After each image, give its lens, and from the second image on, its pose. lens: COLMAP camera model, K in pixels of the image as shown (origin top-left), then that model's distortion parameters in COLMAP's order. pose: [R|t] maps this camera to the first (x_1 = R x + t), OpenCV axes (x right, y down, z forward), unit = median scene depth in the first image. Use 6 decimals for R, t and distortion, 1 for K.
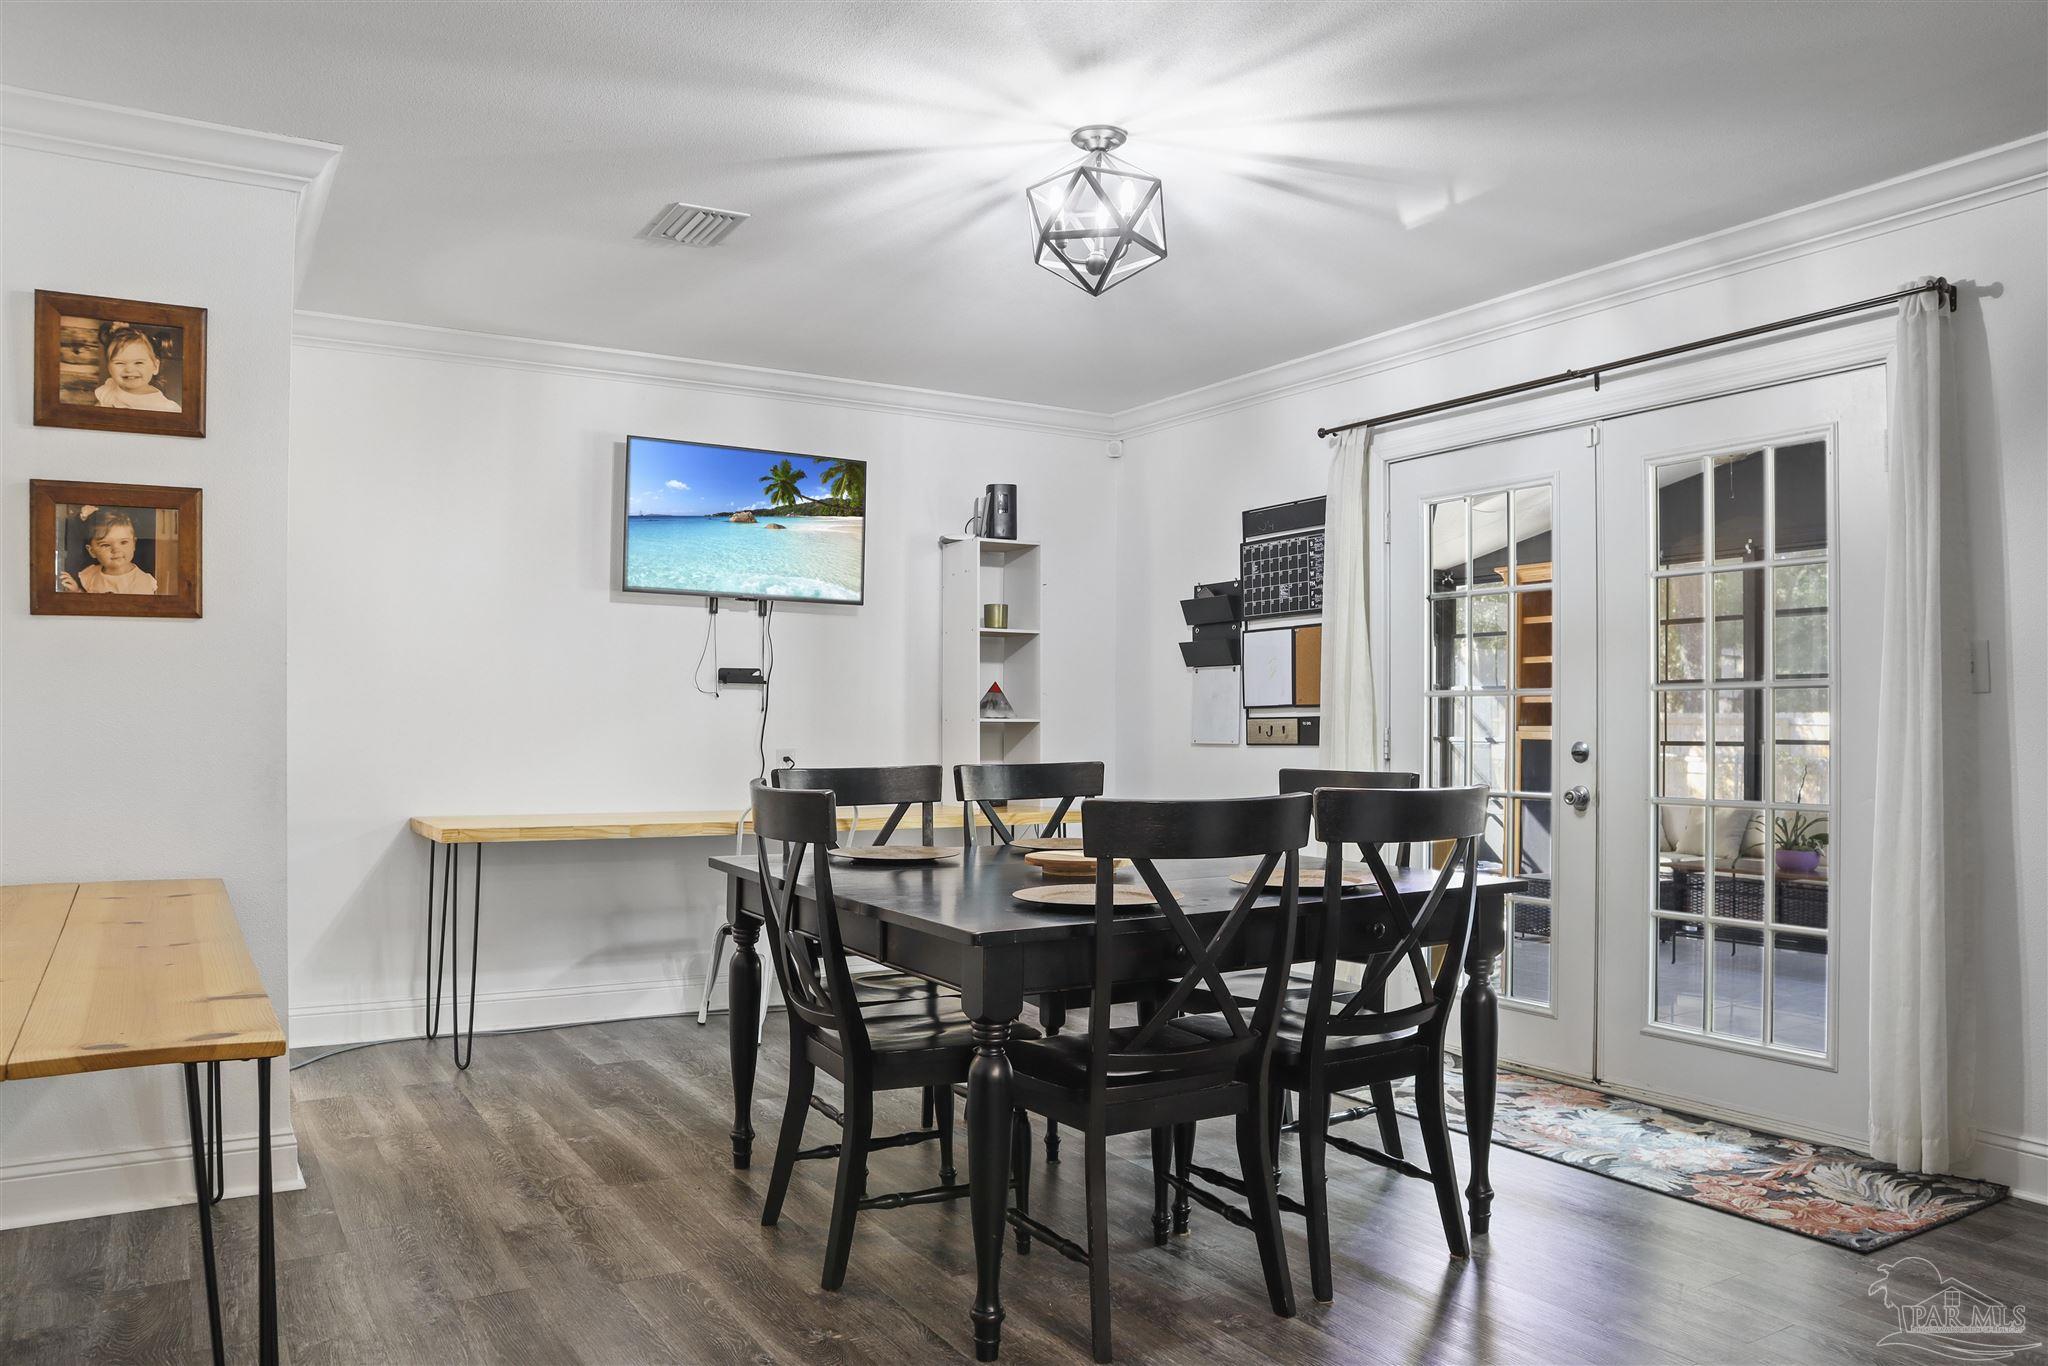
lens RADIAL K [[1513.4, 0, 921.7], [0, 1513.4, 689.6], [0, 0, 1]] dist [-0.080155, 0.001828]
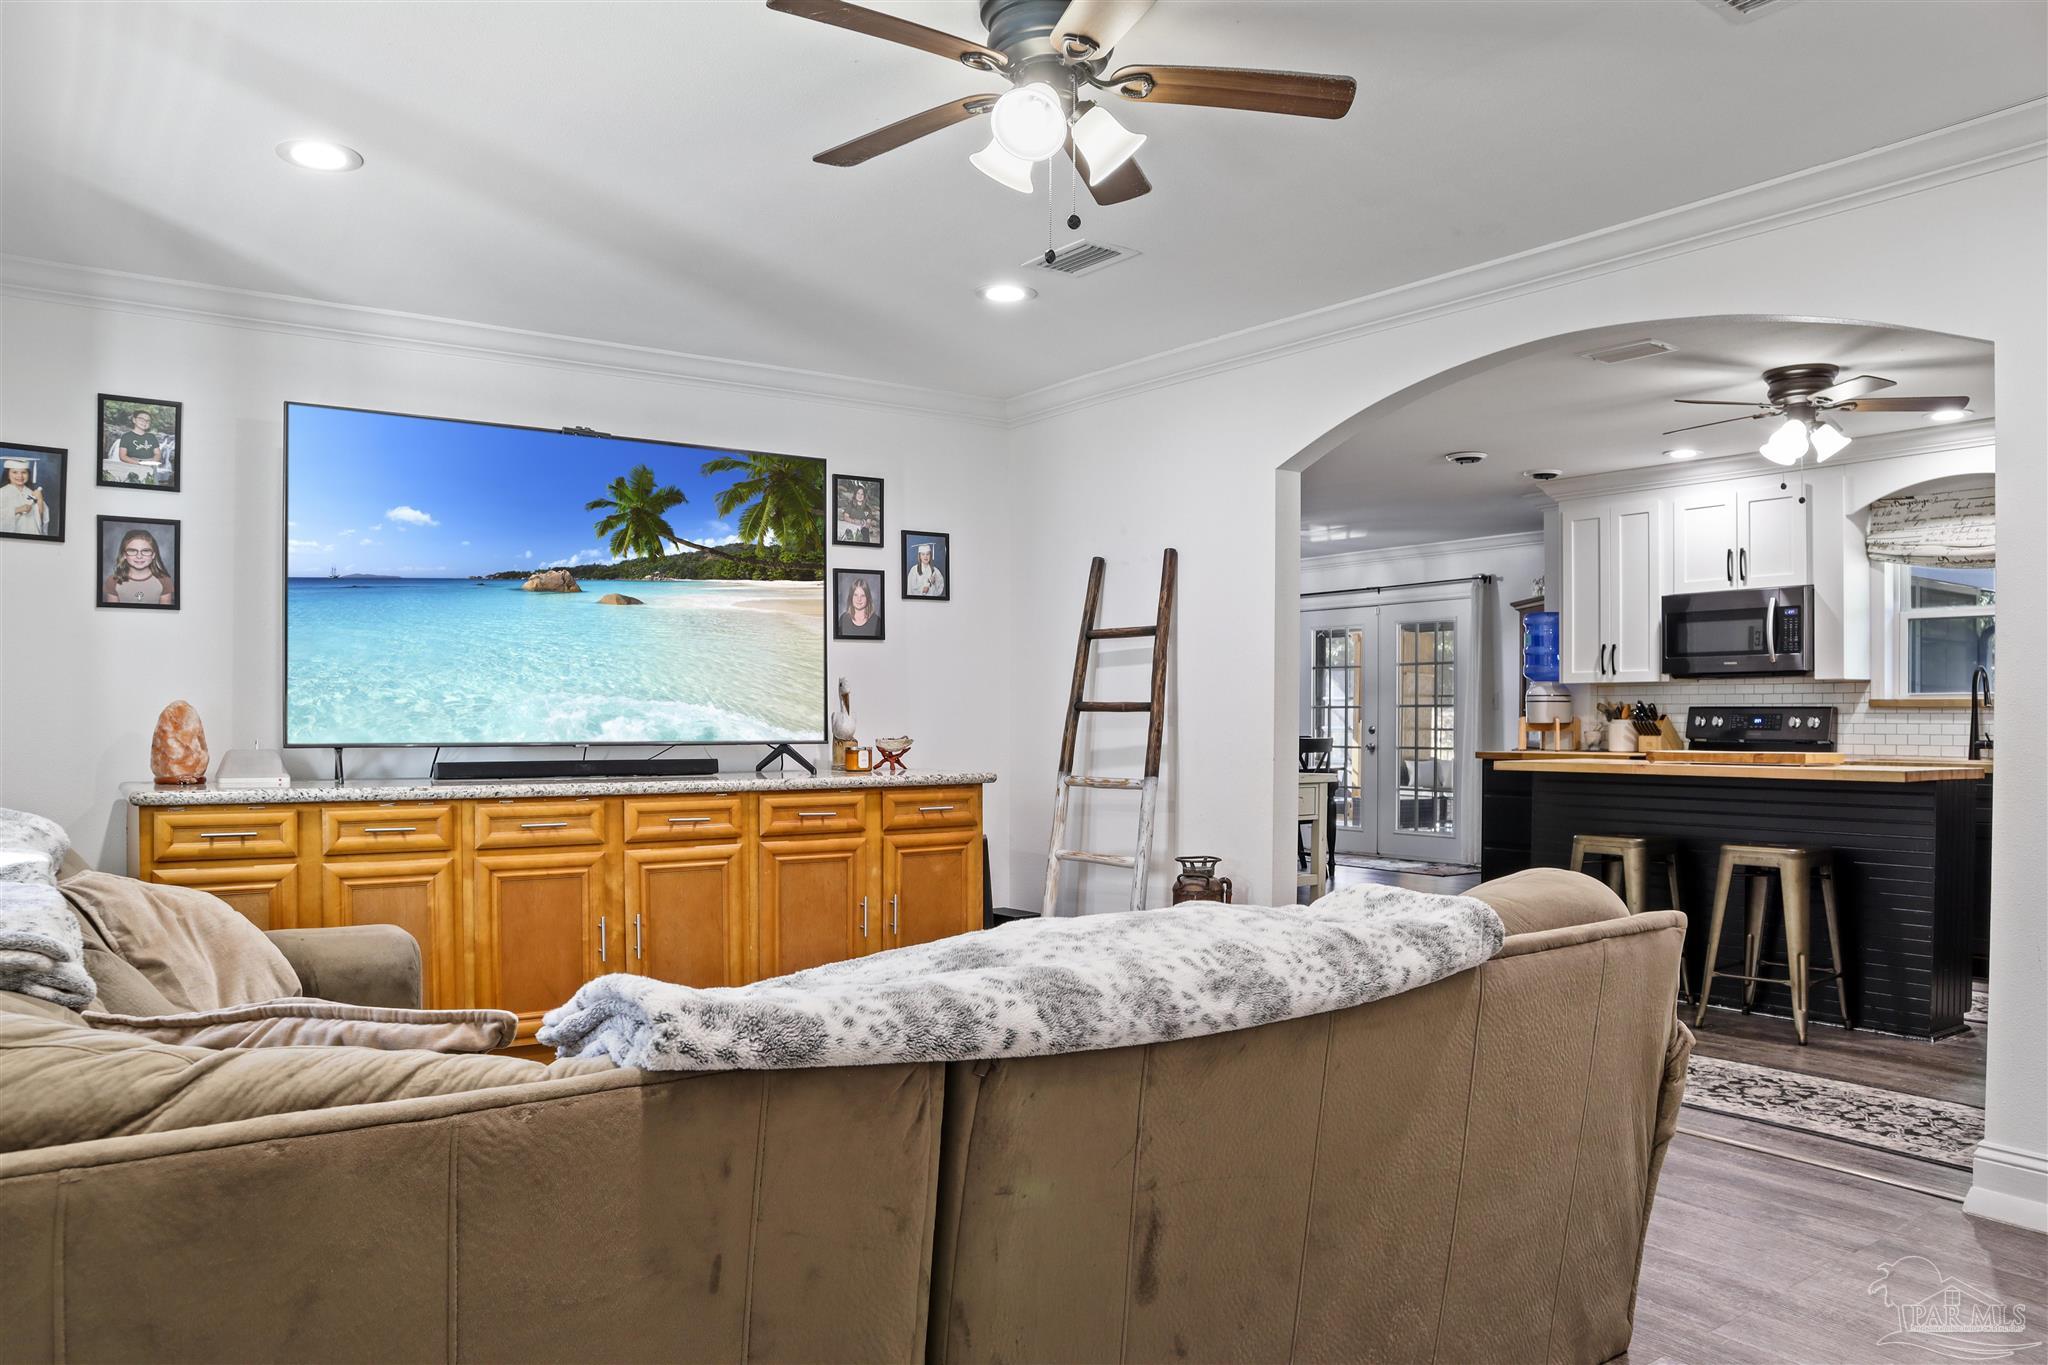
lens RADIAL K [[1436.4, 0, 973.8], [0, 1436.4, 722.4], [0, 0, 1]] dist [-0.129599, 0.067532]
pose [[0.992991, -0.003277, 0.118147, -0.556961], [0.000433, 0.999710, 0.024085, -0.032493], [-0.118191, -0.023865, 0.992704, -1.420990]]
